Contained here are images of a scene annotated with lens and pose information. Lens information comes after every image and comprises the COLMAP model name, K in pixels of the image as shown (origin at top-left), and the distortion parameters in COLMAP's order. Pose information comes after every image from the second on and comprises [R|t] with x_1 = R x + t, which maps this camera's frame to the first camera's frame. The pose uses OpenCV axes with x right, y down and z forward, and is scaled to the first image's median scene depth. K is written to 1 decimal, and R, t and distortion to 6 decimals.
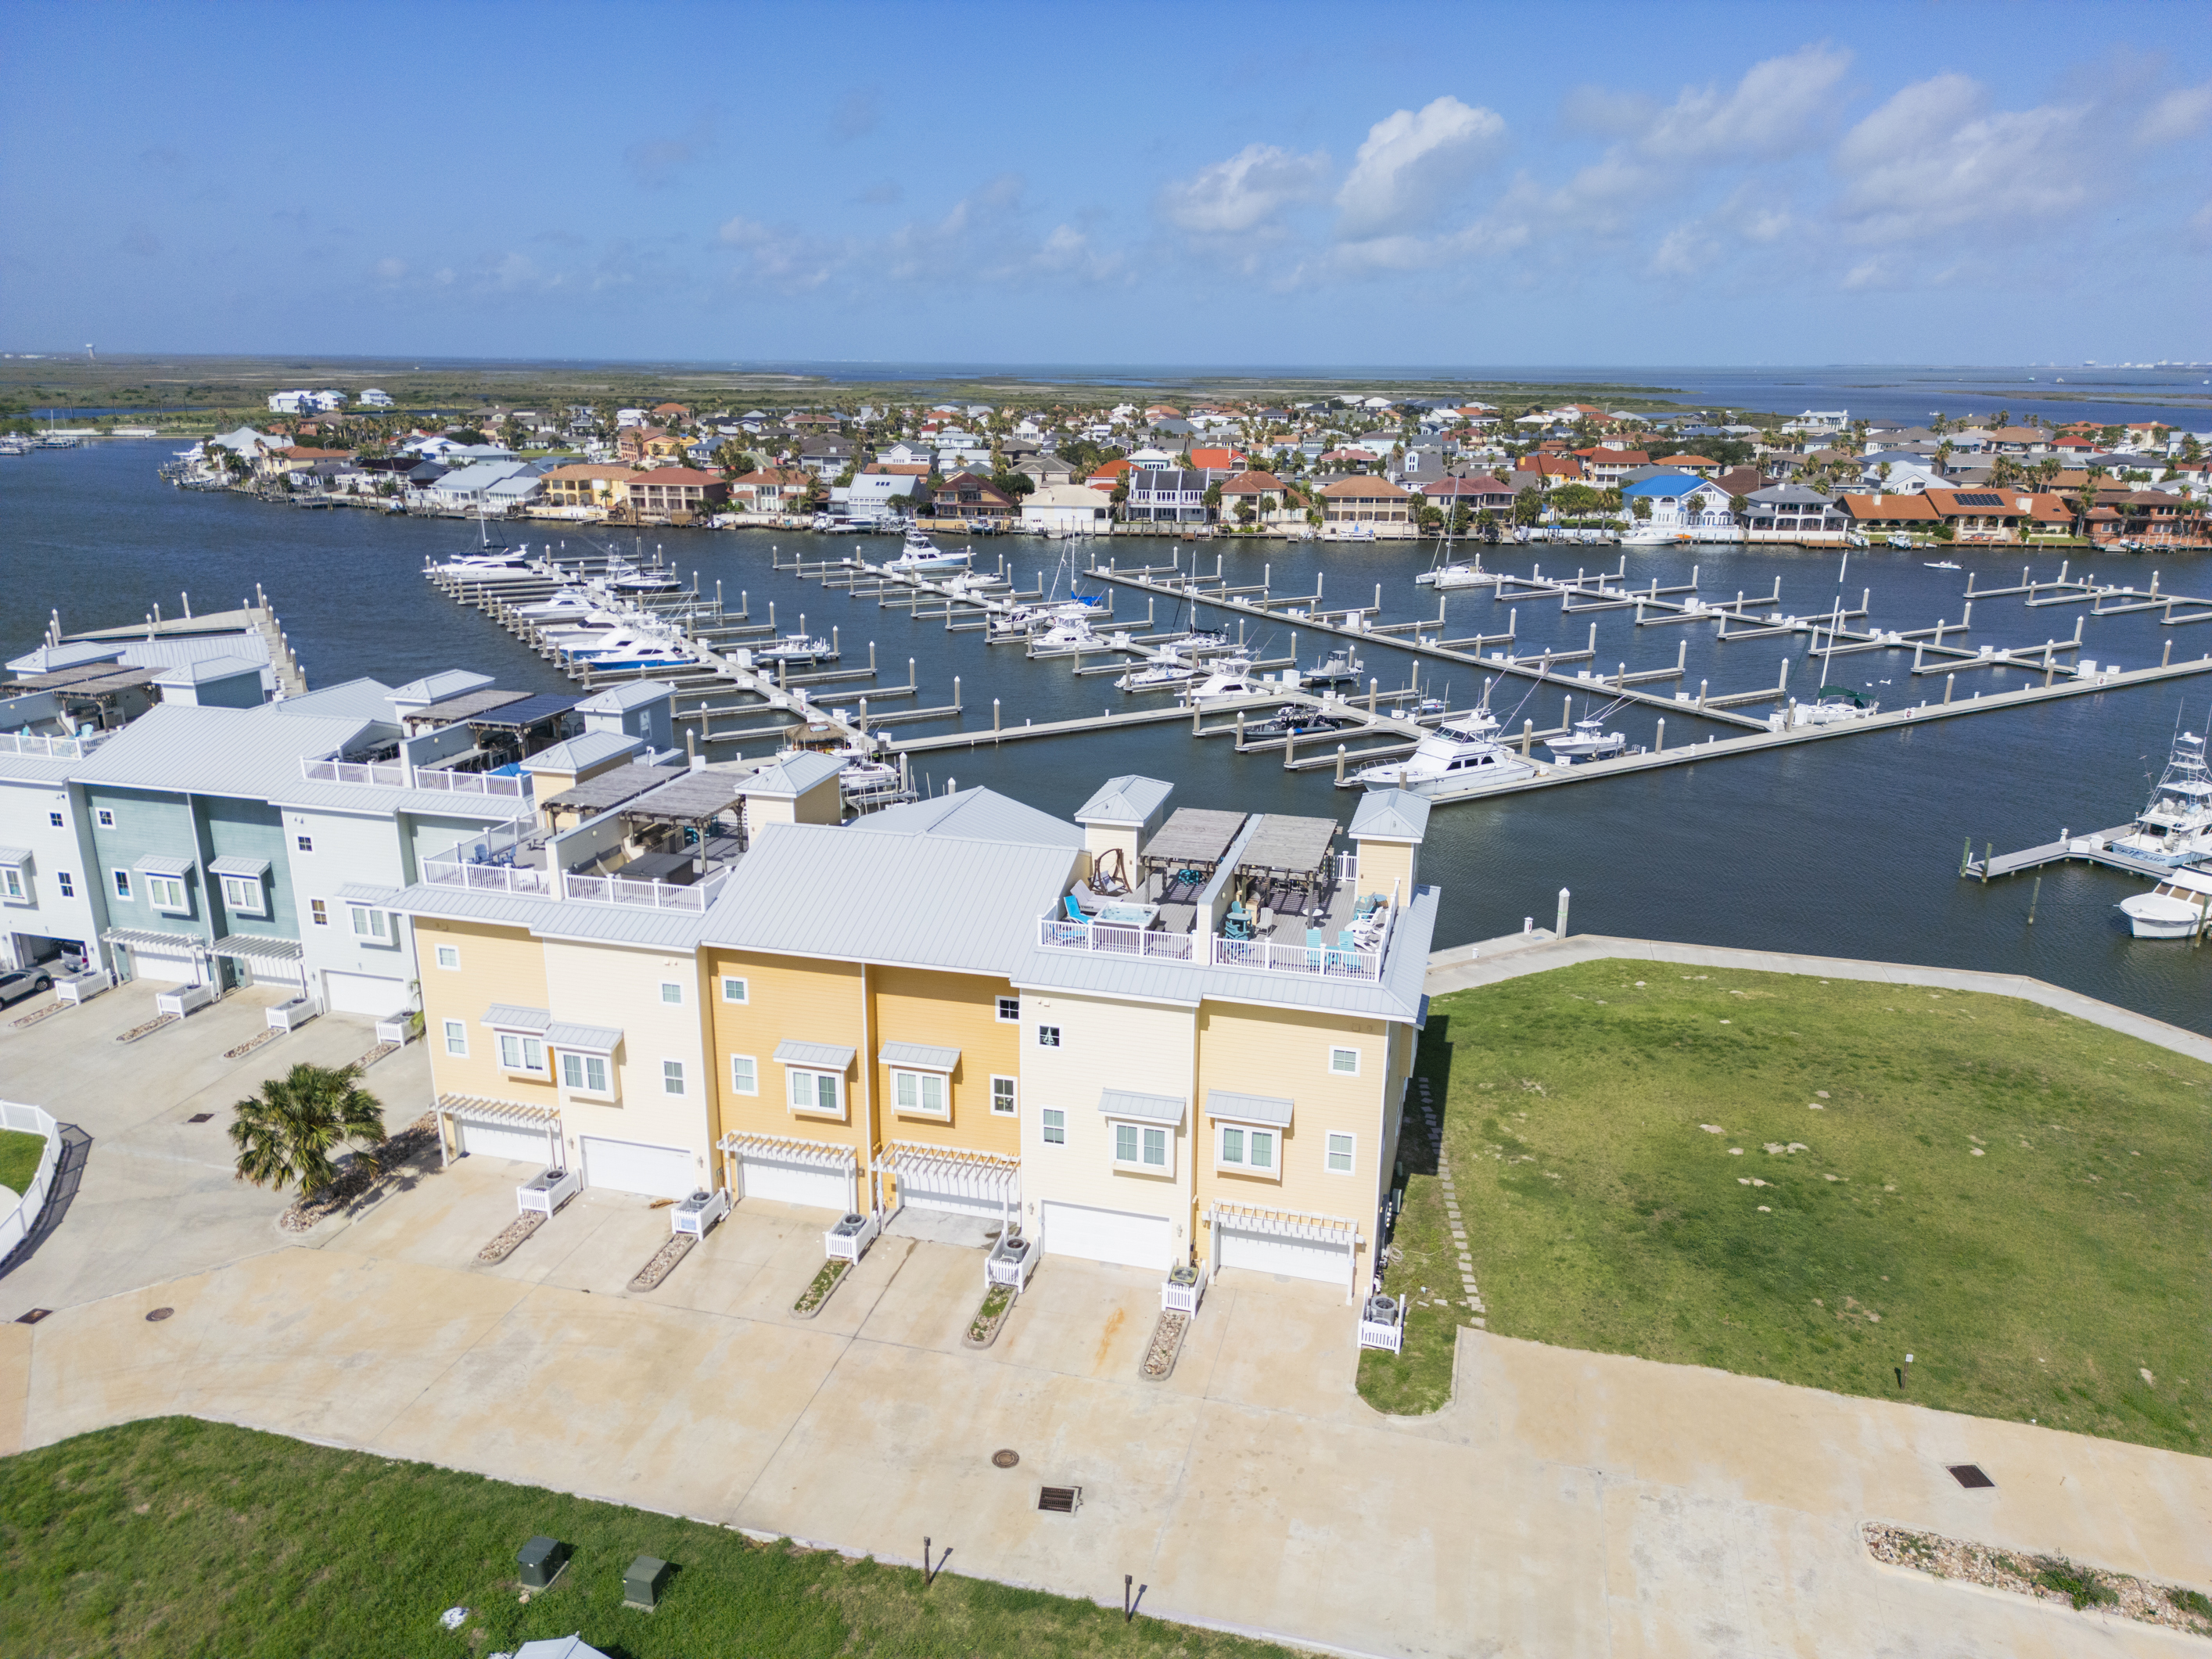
lens RADIAL K [[1540.4, 0, 1097.0], [0, 1540.4, 822.1], [0, 0, 1]] dist [0.080411, -0.086155]
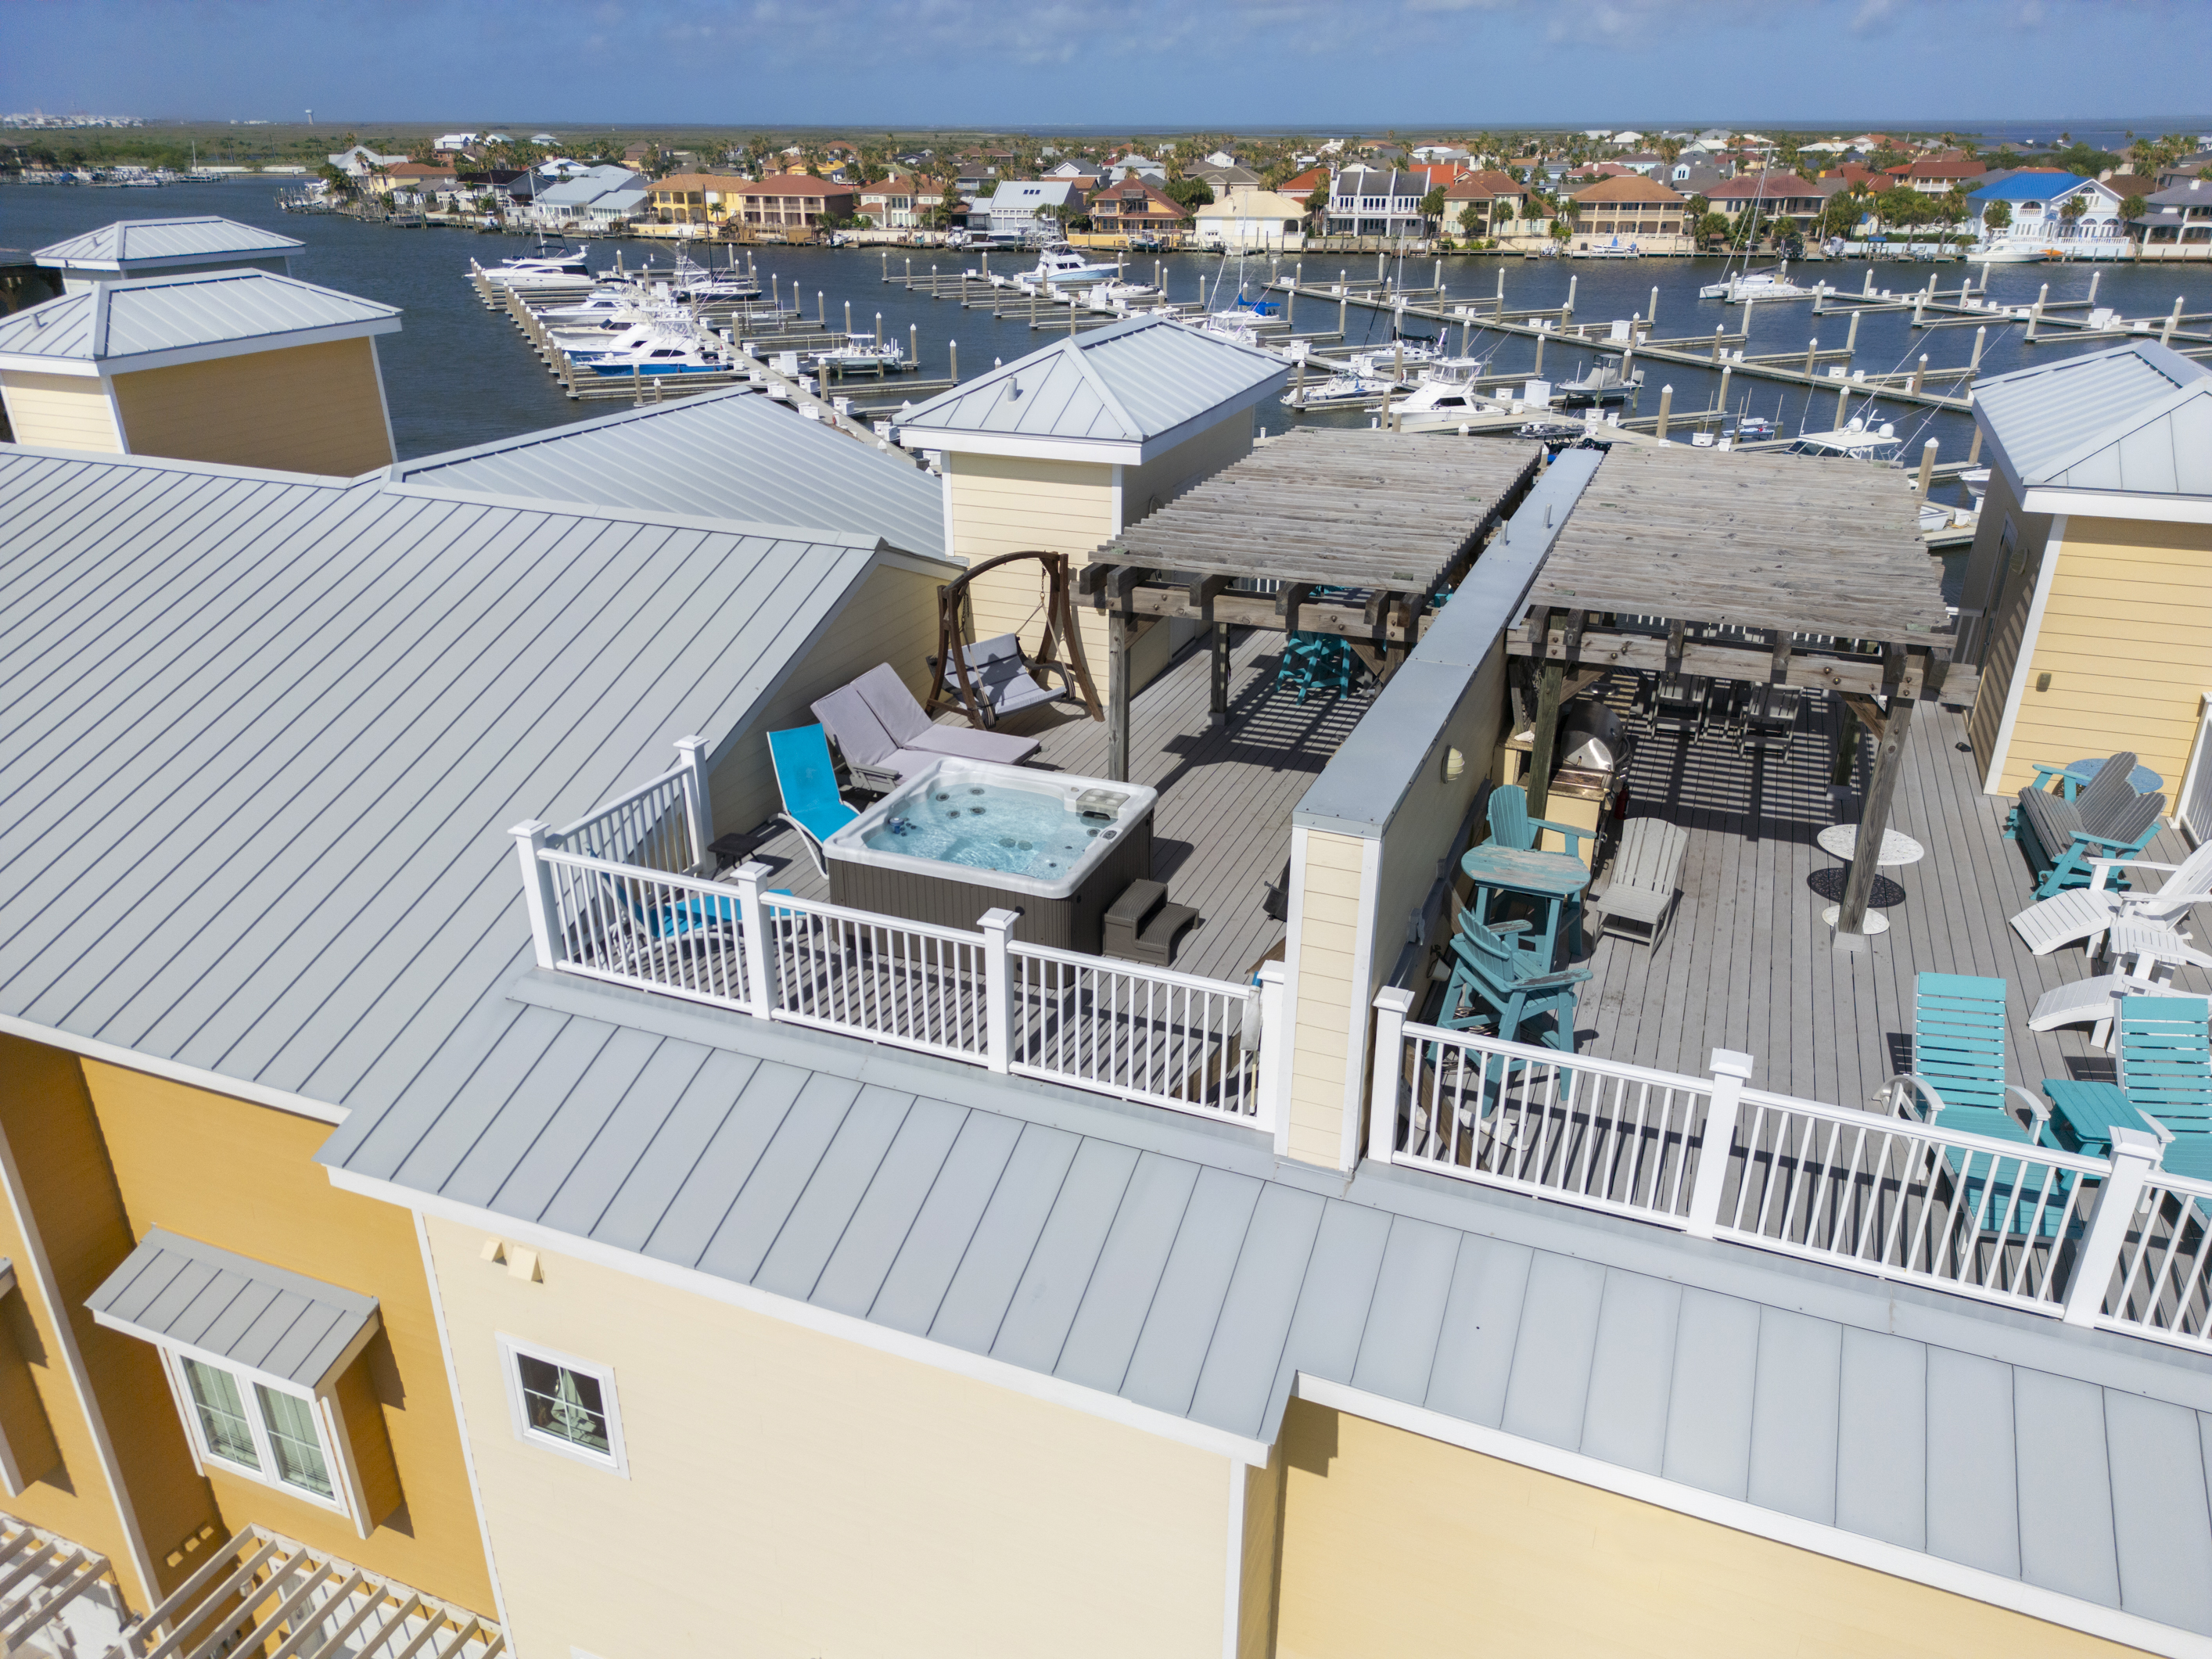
lens RADIAL K [[1553.3, 0, 1102.8], [0, 1553.3, 820.8], [0, 0, 1]] dist [0.067805, -0.060880]
pose [[0.992702, 0.043021, -0.112662, 0.042584], [-0.027901, 0.990791, 0.132496, 0.021066], [0.117325, -0.128386, 0.984760, 0.557279]]
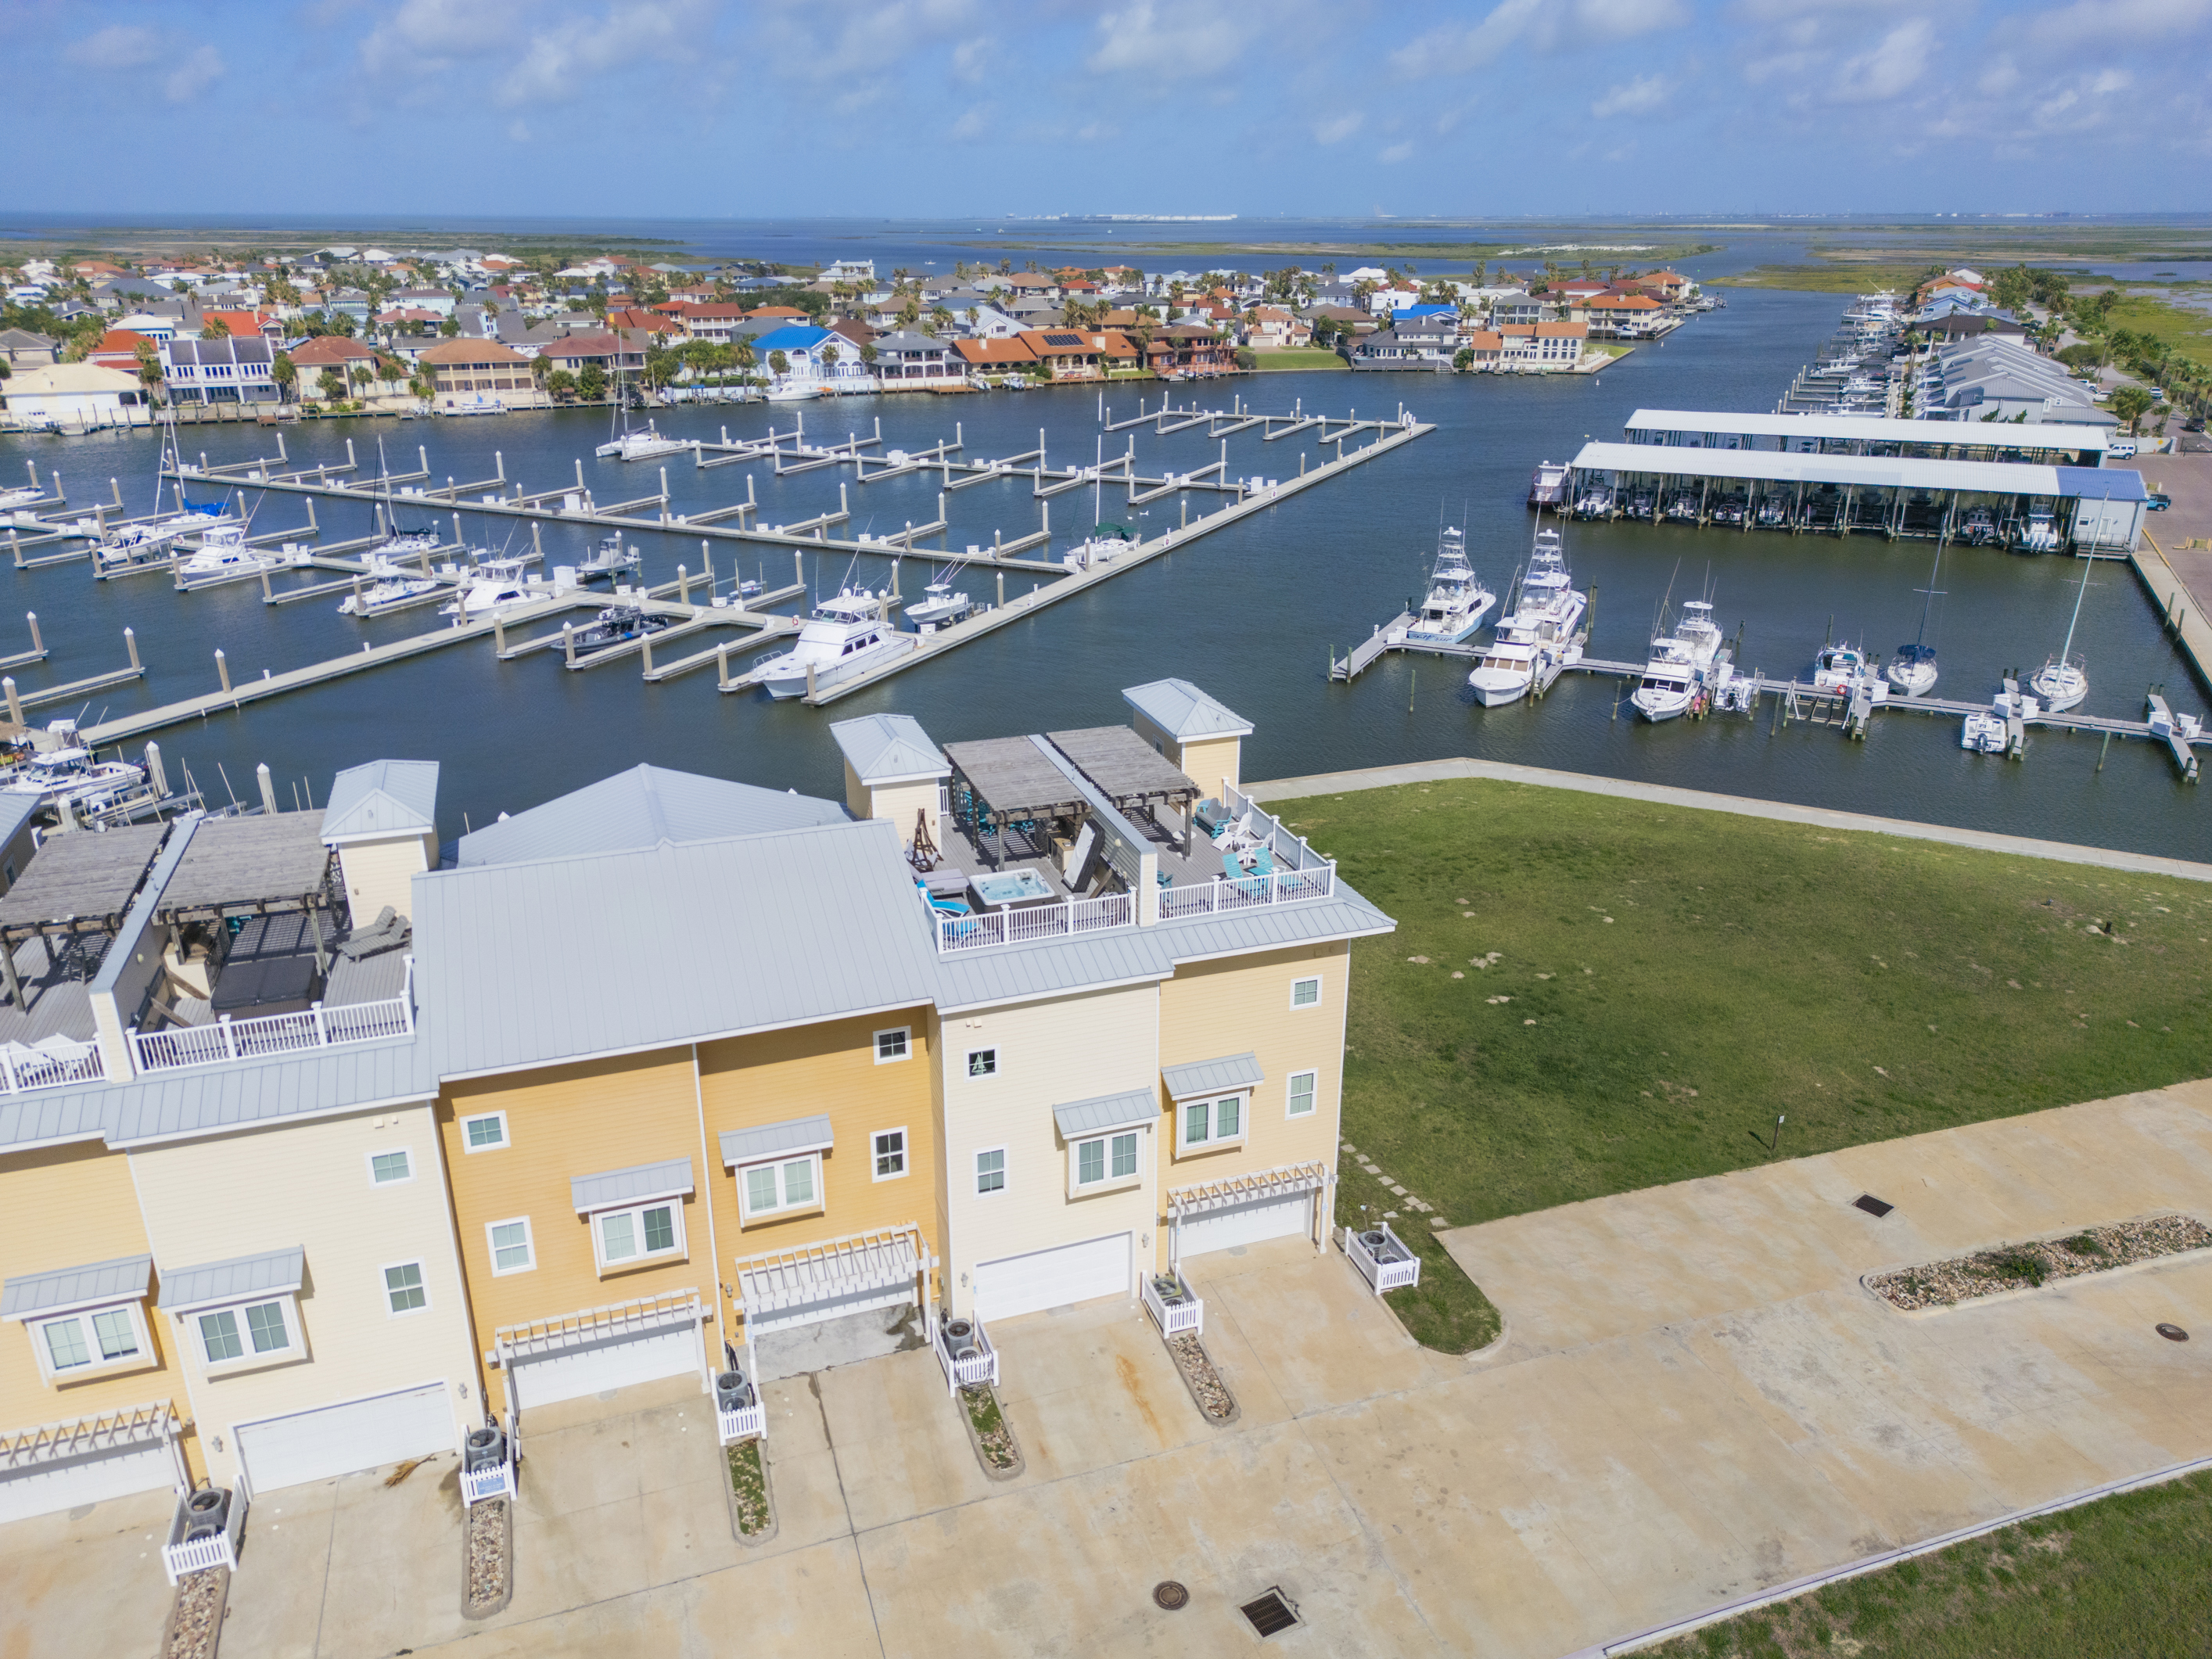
lens RADIAL K [[1571.7, 0, 1100.9], [0, 1571.7, 826.3], [0, 0, 1]] dist [0.063232, -0.056171]
pose [[0.826255, -0.207890, 0.523531, -0.255161], [0.164529, 0.977944, 0.128668, -0.047699], [-0.538733, -0.020177, 0.842235, 0.209629]]
